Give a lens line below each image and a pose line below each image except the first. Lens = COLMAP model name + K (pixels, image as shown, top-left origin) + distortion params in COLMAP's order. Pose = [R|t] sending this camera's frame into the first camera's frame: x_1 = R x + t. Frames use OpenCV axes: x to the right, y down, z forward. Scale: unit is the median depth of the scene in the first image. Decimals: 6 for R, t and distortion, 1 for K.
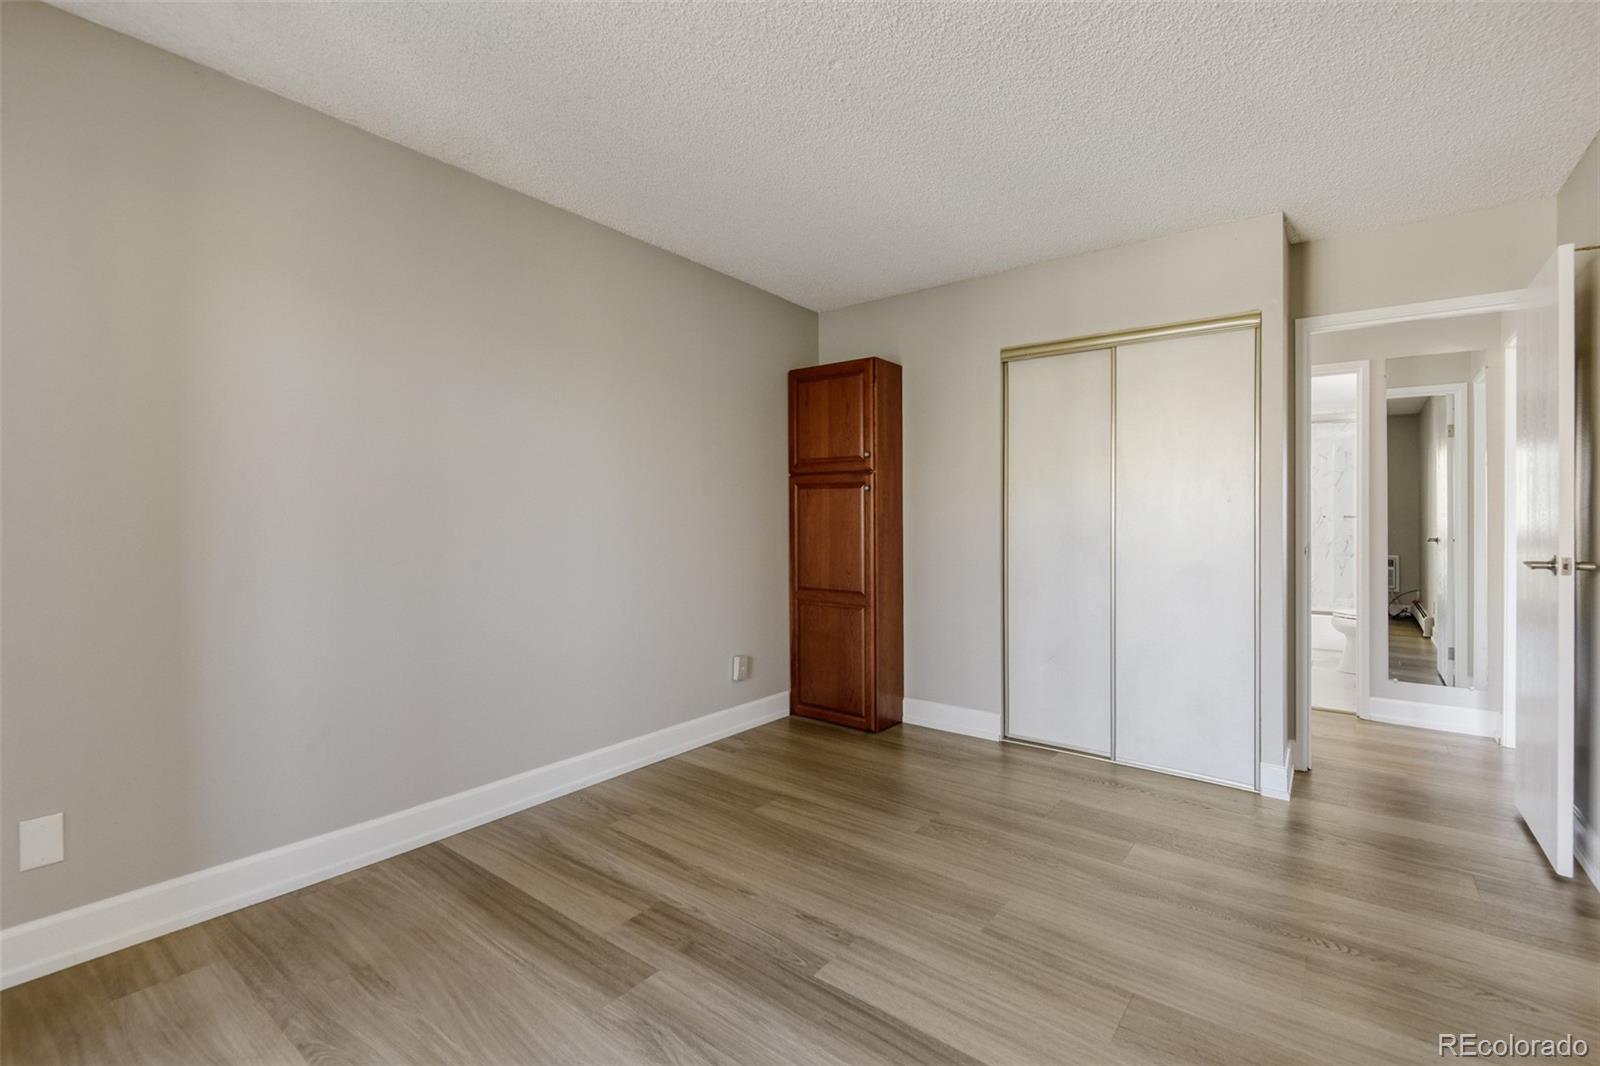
lens RADIAL K [[706.3, 0, 799.2], [0, 706.3, 526.8], [0, 0, 1]] dist [0.018424, -0.014784]
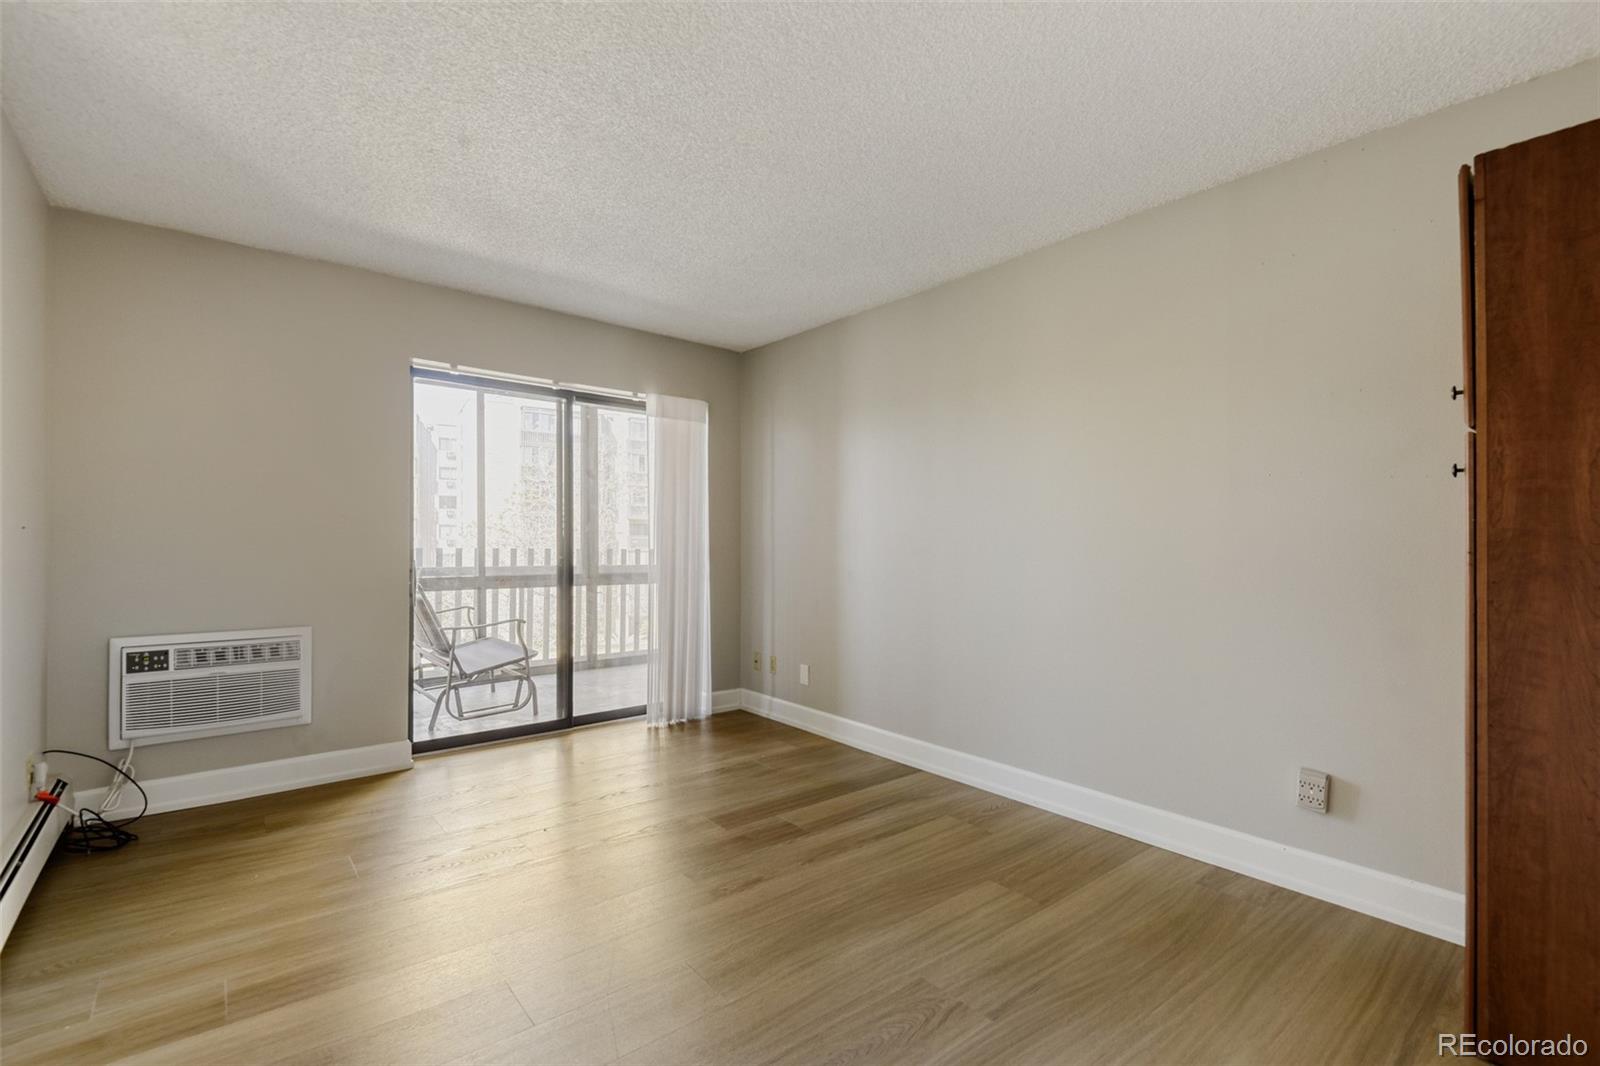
lens RADIAL K [[706.3, 0, 799.2], [0, 706.3, 526.8], [0, 0, 1]] dist [0.018424, -0.014784]
pose [[-0.221943, -0.018323, -0.974887, 0.852943], [-0.013181, 0.999788, -0.015791, -0.018331], [0.974971, 0.009345, -0.222138, 0.969234]]
